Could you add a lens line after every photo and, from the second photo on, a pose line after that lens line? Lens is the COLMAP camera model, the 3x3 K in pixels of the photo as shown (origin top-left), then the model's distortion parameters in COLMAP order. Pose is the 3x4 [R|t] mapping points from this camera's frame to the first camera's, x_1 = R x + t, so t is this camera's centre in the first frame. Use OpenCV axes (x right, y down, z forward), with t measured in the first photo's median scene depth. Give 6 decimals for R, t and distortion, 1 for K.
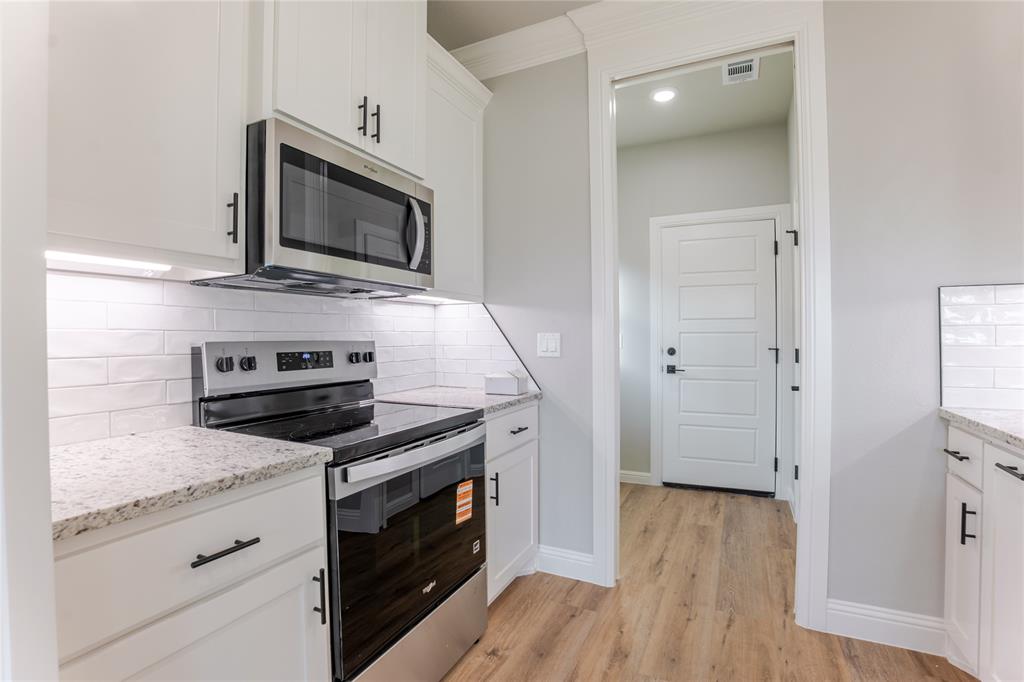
lens RADIAL K [[468.6, 0, 513.1], [0, 468.6, 341.0], [0, 0, 1]] dist [-0.060201, 0.011665]
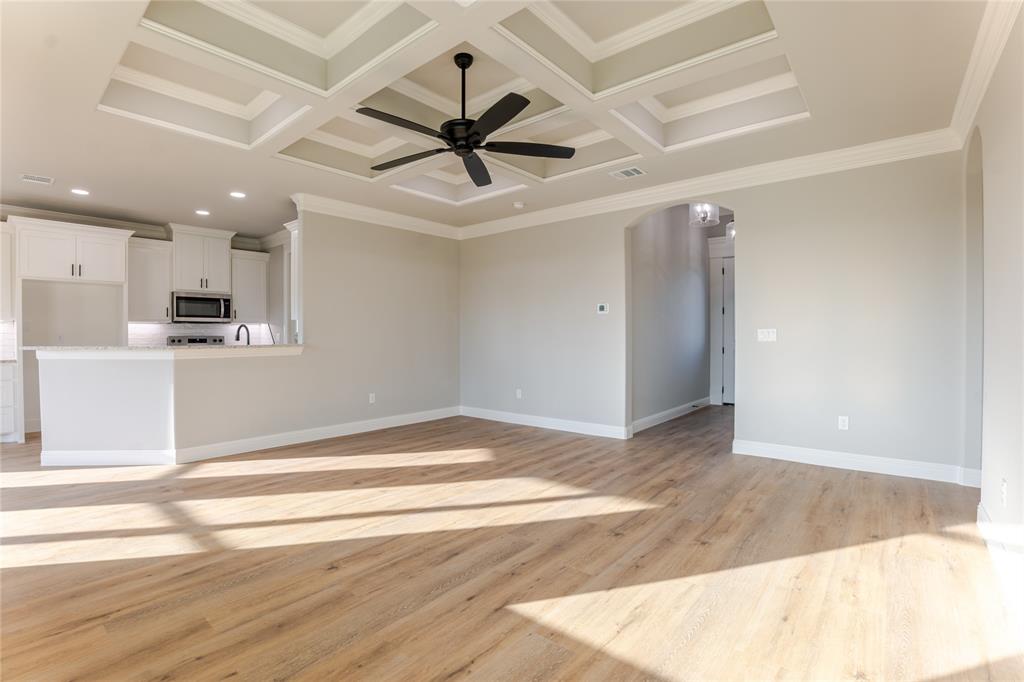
lens RADIAL K [[468.6, 0, 514.8], [0, 468.6, 337.3], [0, 0, 1]] dist [-0.060201, 0.011665]
pose [[0.972604, 0.004169, -0.232431, 2.763836], [-0.004653, 0.999988, -0.001536, 0.003928], [0.232422, 0.002576, 0.972612, -1.929544]]
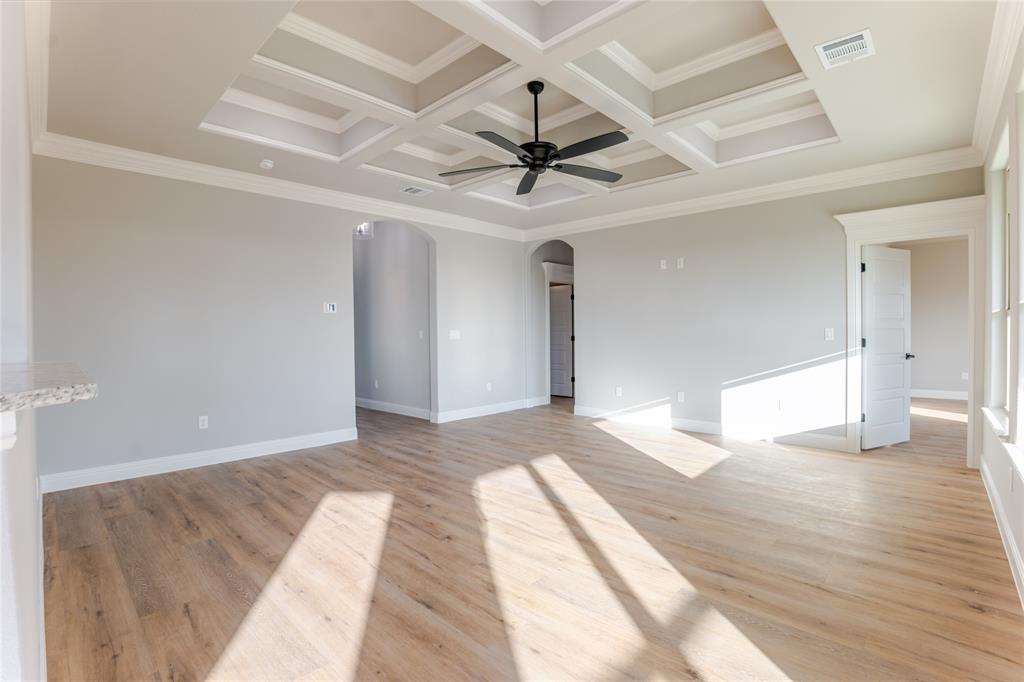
lens RADIAL K [[468.6, 0, 512.0], [0, 468.6, 341.2], [0, 0, 1]] dist [-0.060201, 0.011665]
pose [[0.300312, -0.013452, 0.953746, 0.467631], [0.018328, 0.999797, 0.008331, 0.008506], [-0.953665, 0.014979, 0.300497, -0.847125]]
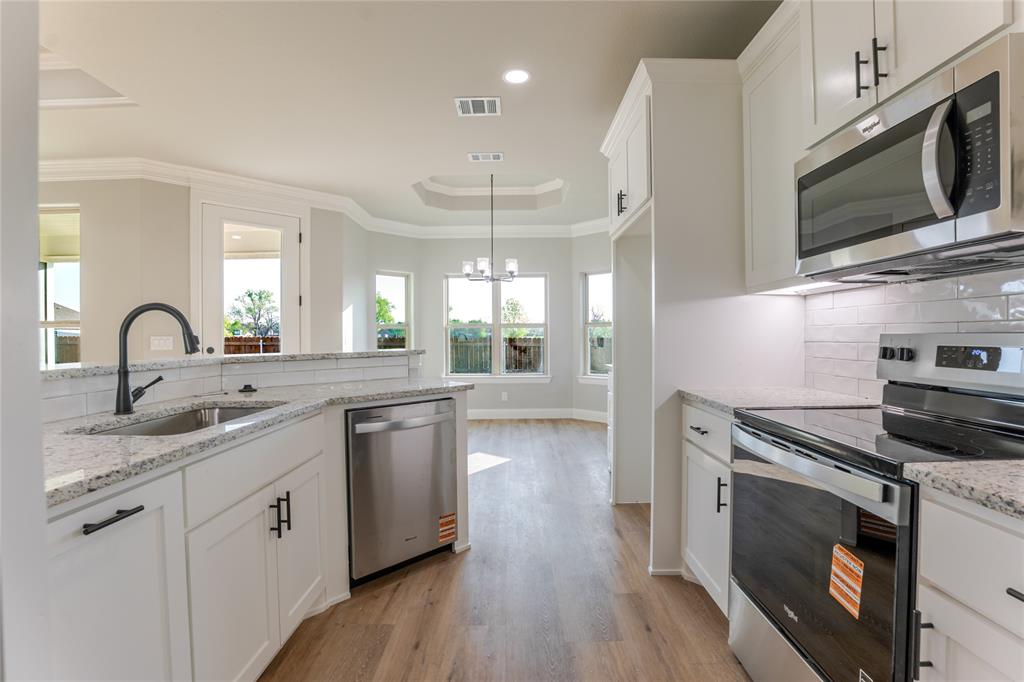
lens RADIAL K [[468.6, 0, 517.6], [0, 468.6, 341.0], [0, 0, 1]] dist [-0.060201, 0.011665]
pose [[-0.892870, 0.014907, -0.450067, 0.520389], [0.008562, 0.999833, 0.016131, -0.004297], [0.450233, 0.010550, -0.892849, 1.194801]]
